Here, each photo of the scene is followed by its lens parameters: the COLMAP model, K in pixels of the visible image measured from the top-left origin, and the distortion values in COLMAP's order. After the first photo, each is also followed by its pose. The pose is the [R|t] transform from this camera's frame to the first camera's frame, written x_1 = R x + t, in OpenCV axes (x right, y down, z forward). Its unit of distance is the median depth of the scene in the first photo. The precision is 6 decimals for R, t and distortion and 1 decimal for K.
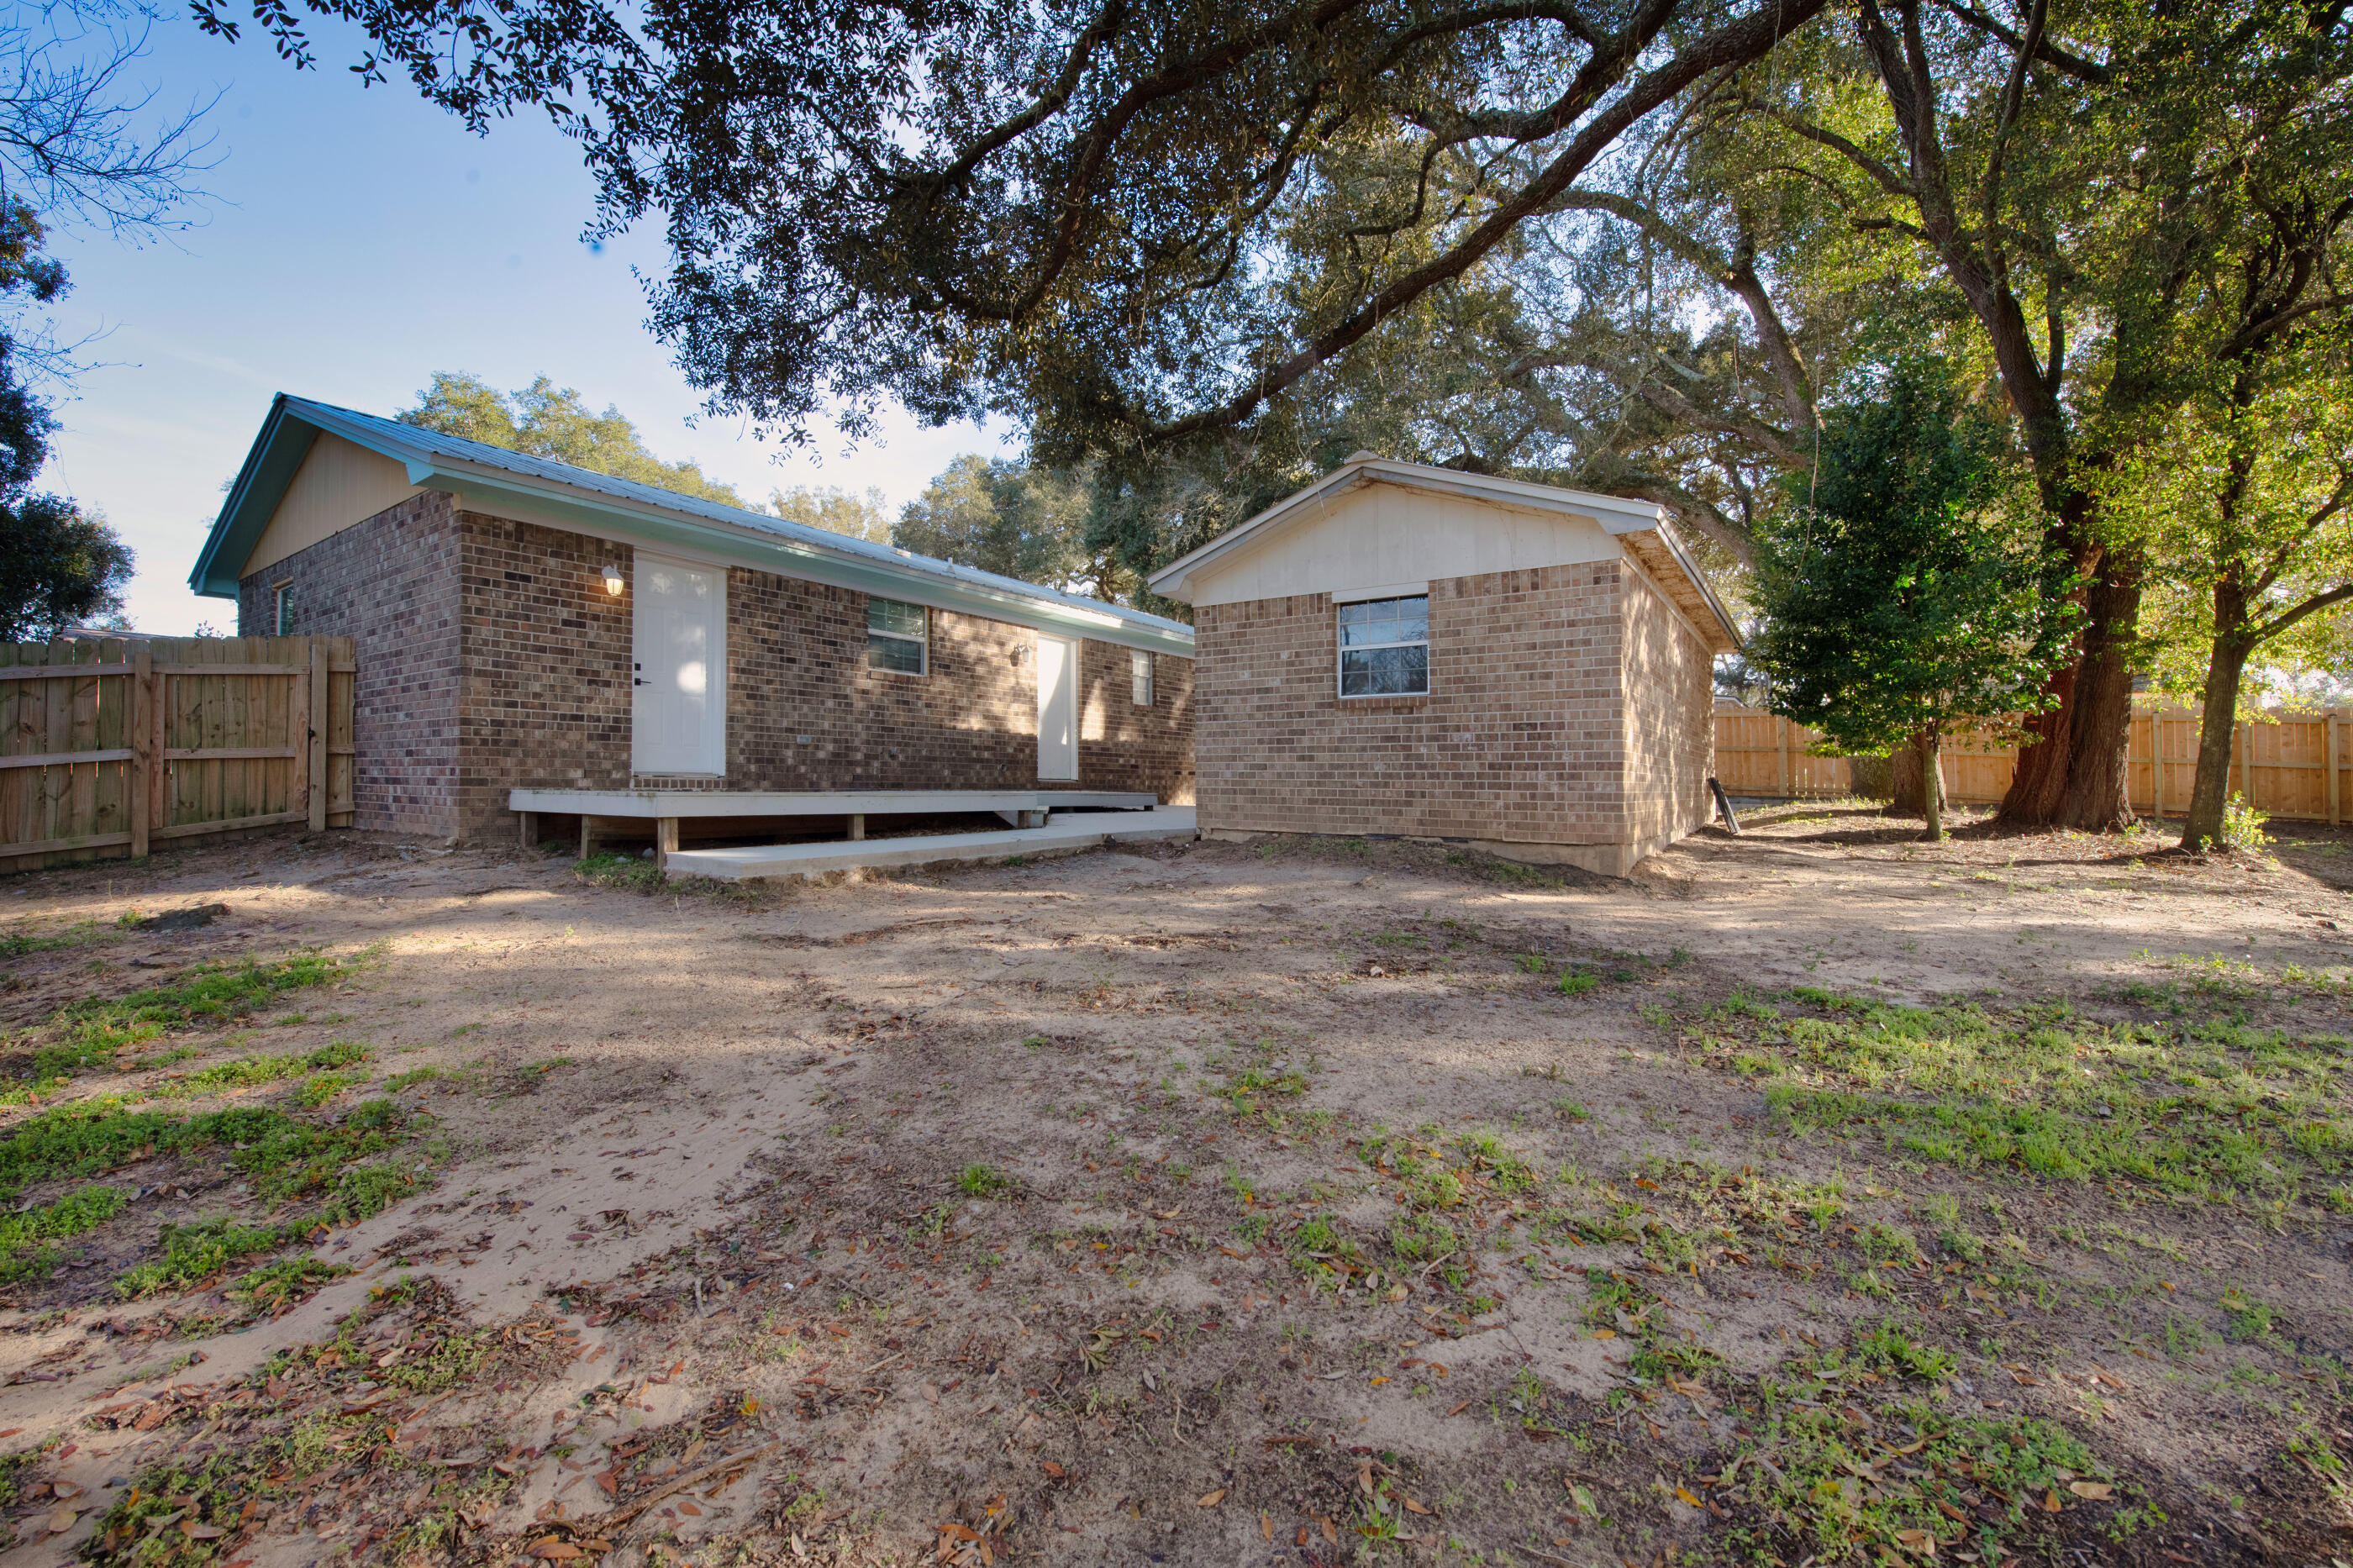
lens RADIAL K [[1029.8, 0, 1256.2], [0, 1029.8, 756.2], [0, 0, 1]] dist [-0.026330, 0.002115]
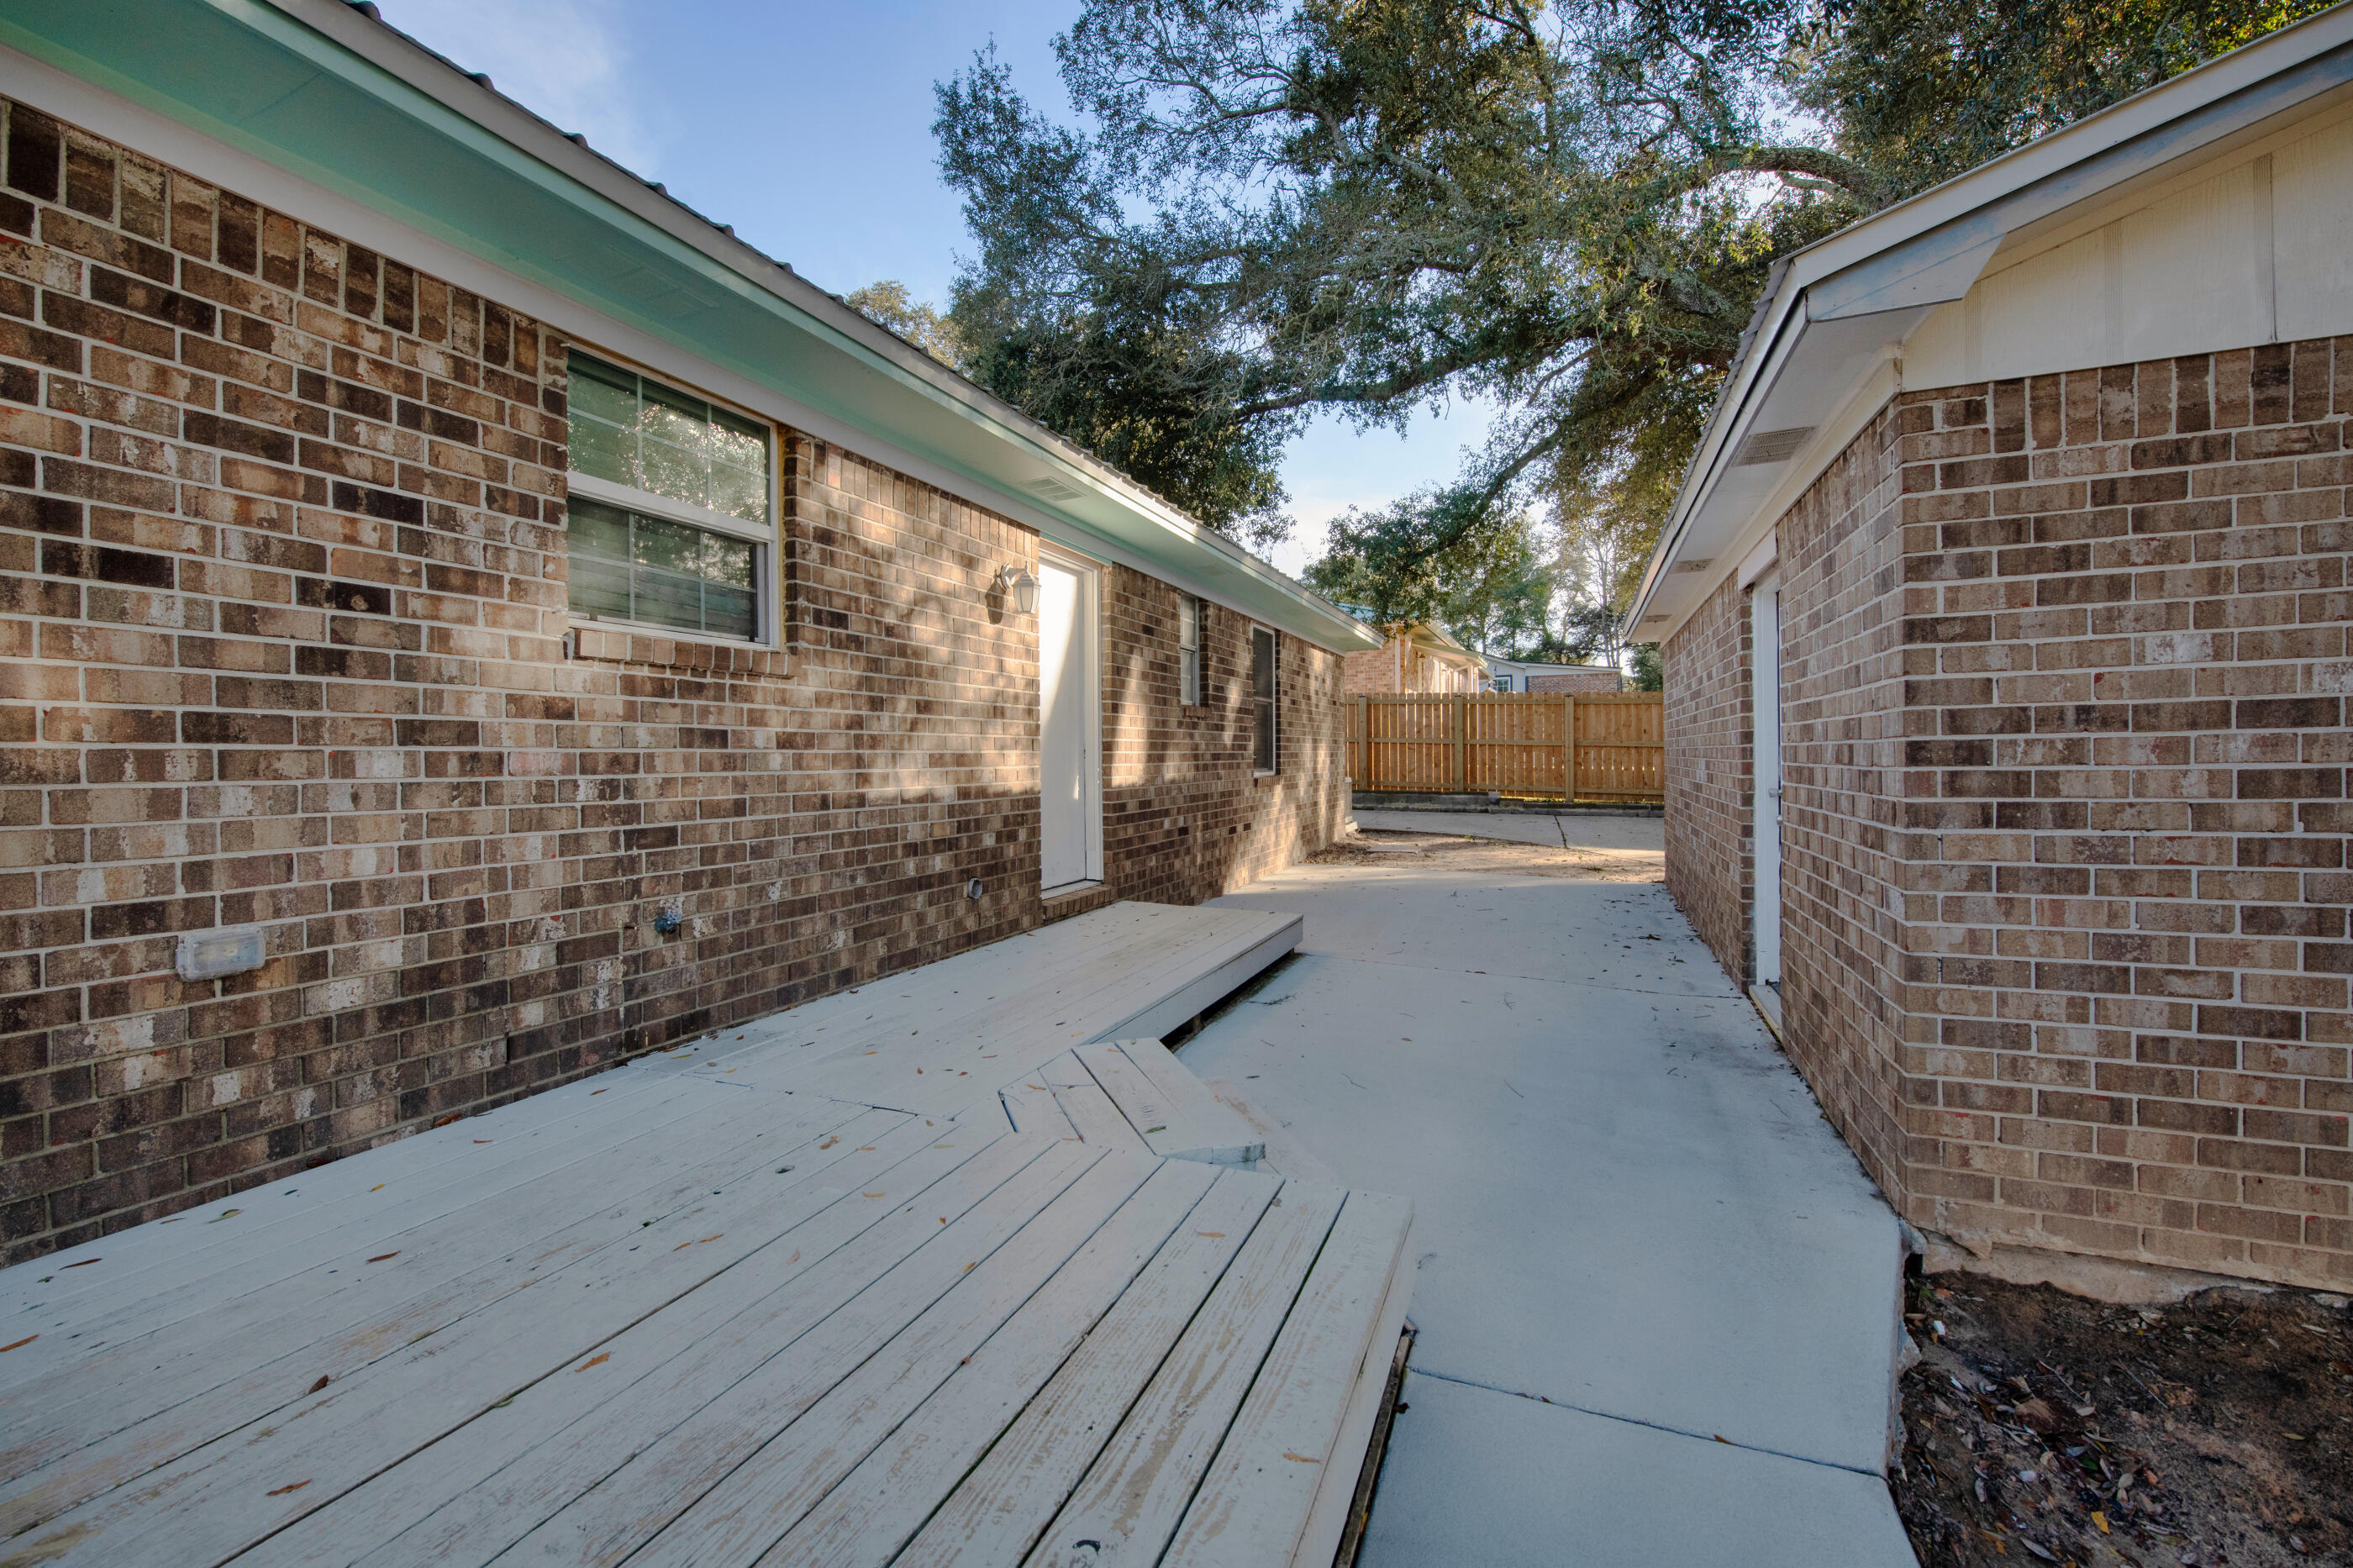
lens RADIAL K [[1029.8, 0, 1192.7], [0, 1029.8, 730.9], [0, 0, 1]] dist [-0.026330, 0.002115]
pose [[0.990676, -0.008759, 0.135954, -0.328655], [0.007993, 0.999949, 0.006185, -0.073062], [-0.136002, -0.005041, 0.990696, 0.925776]]
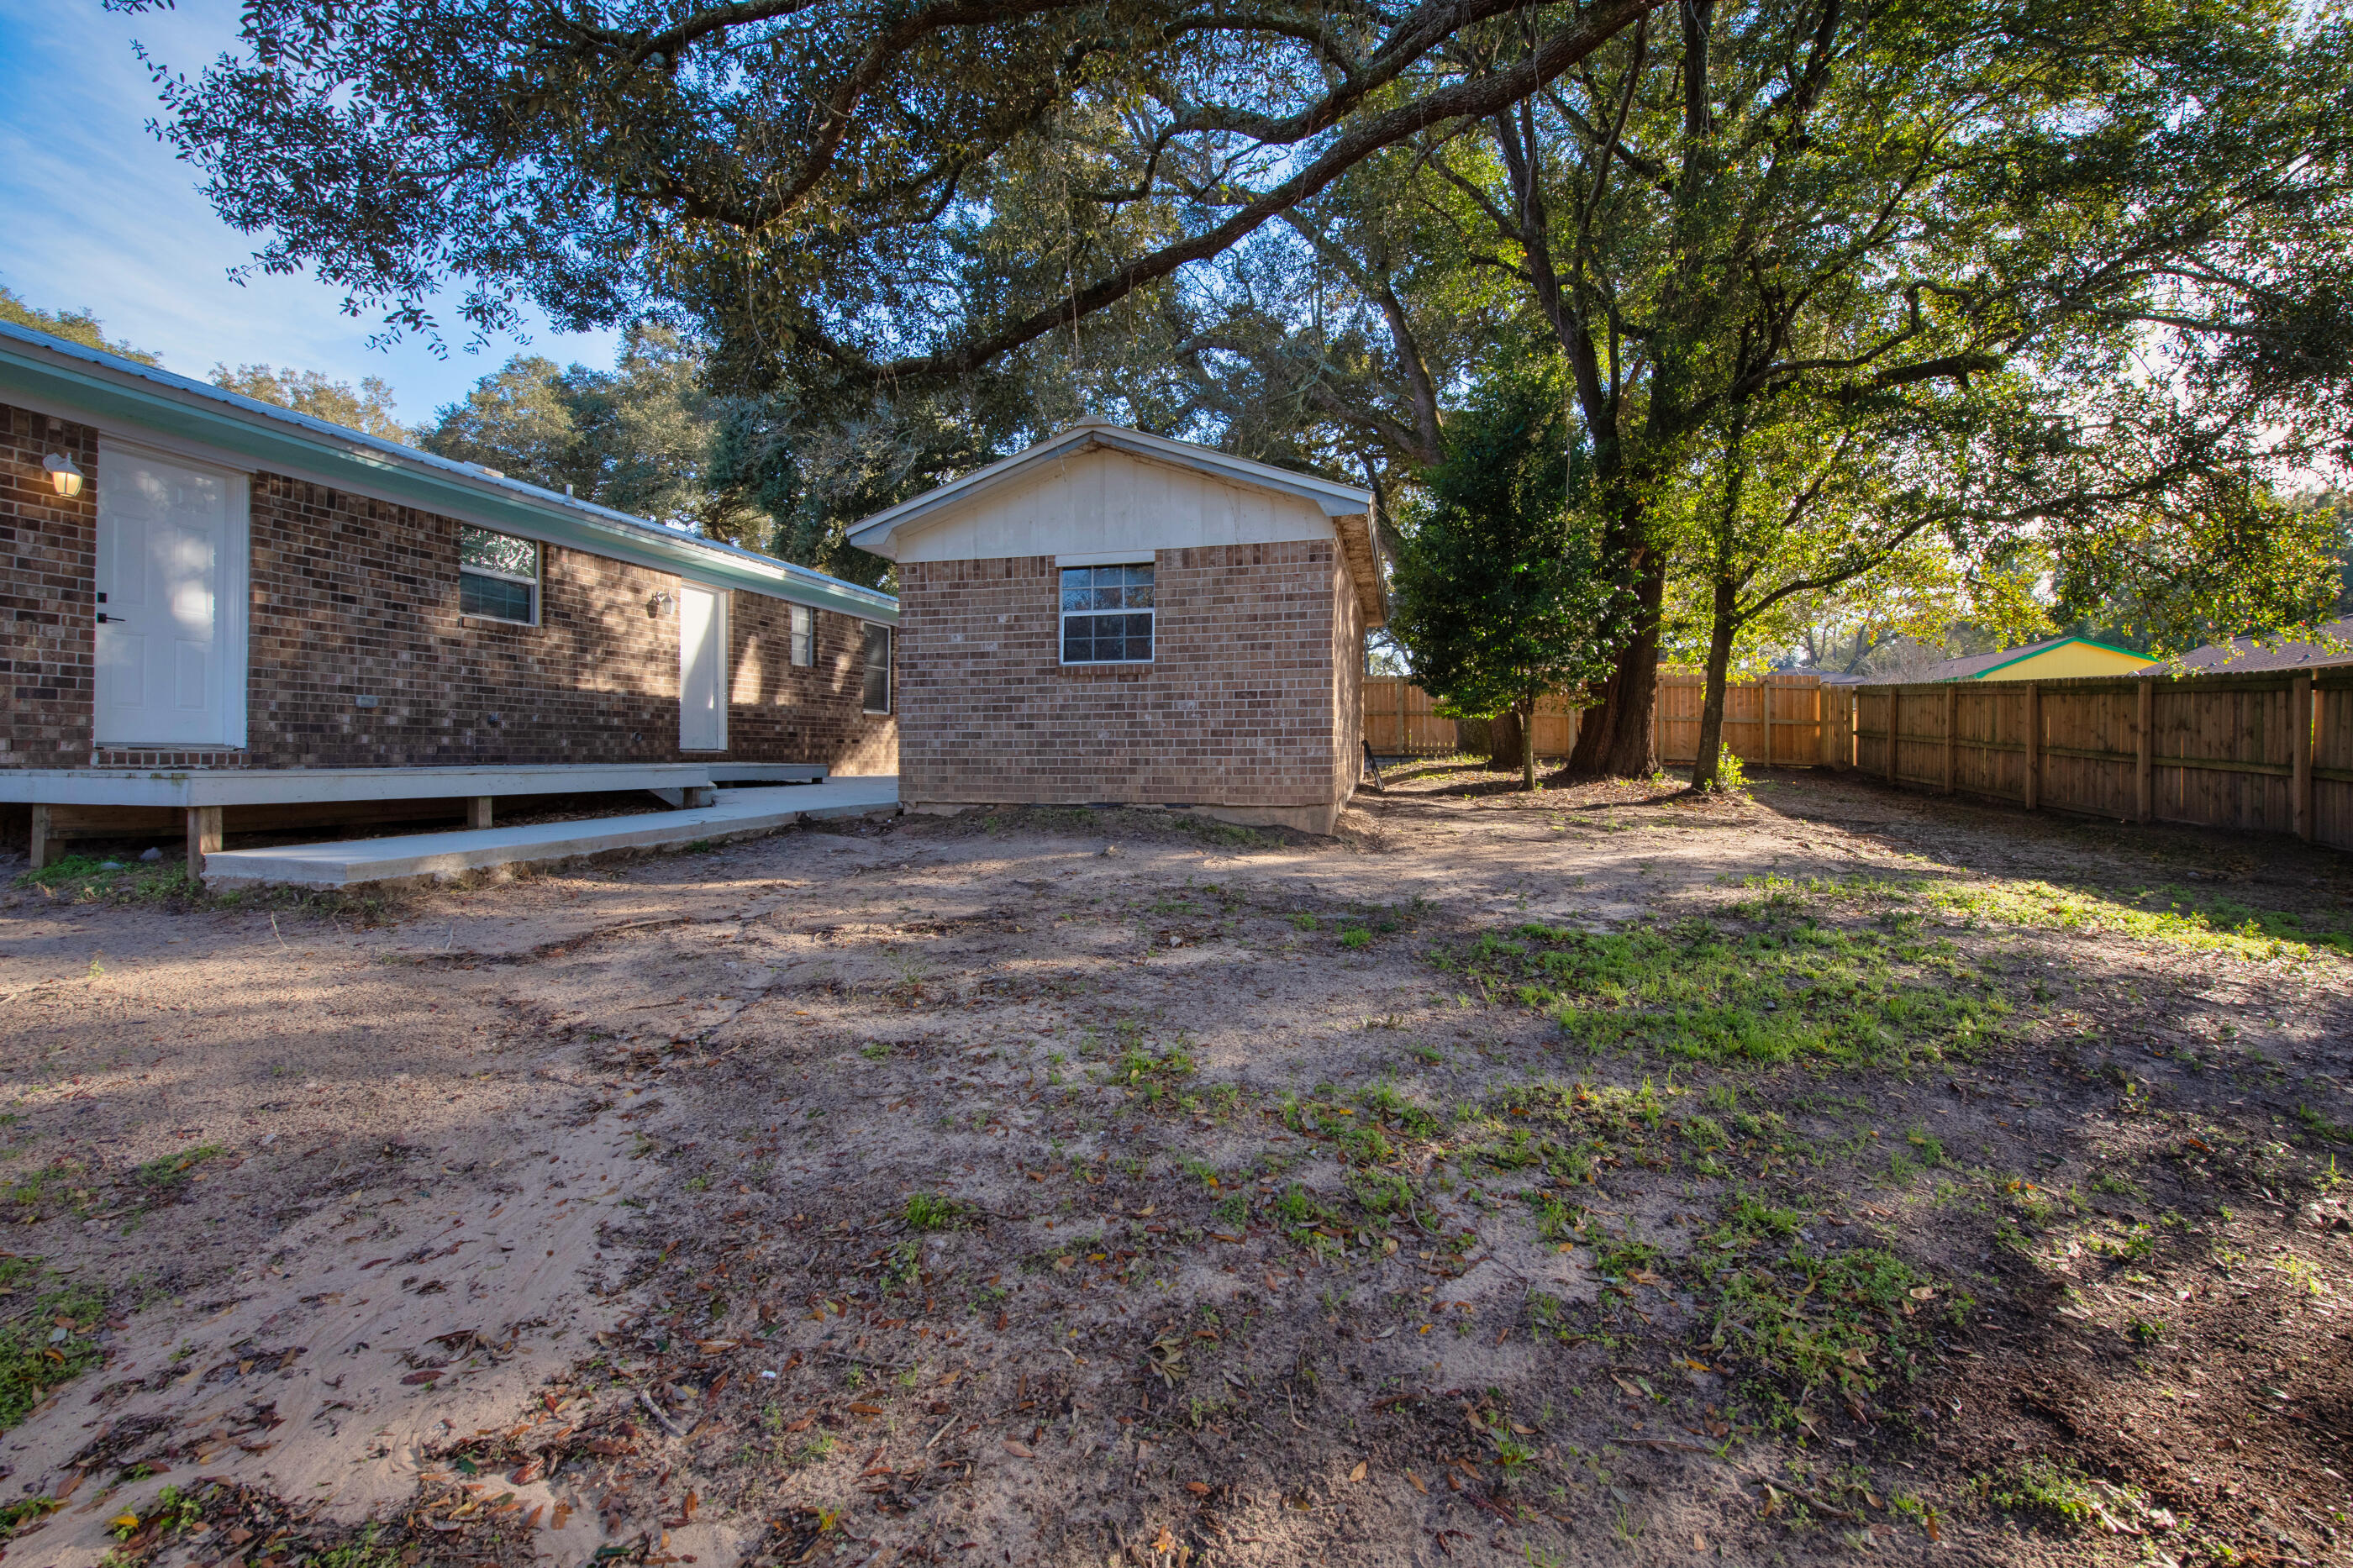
lens RADIAL K [[1029.8, 0, 1305.0], [0, 1029.8, 718.8], [0, 0, 1]] dist [-0.026330, 0.002115]
pose [[0.922649, 0.004126, 0.385618, -0.093291], [-0.003283, 0.999991, -0.002843, -0.003515], [-0.385626, 0.001357, 0.922654, 0.016774]]
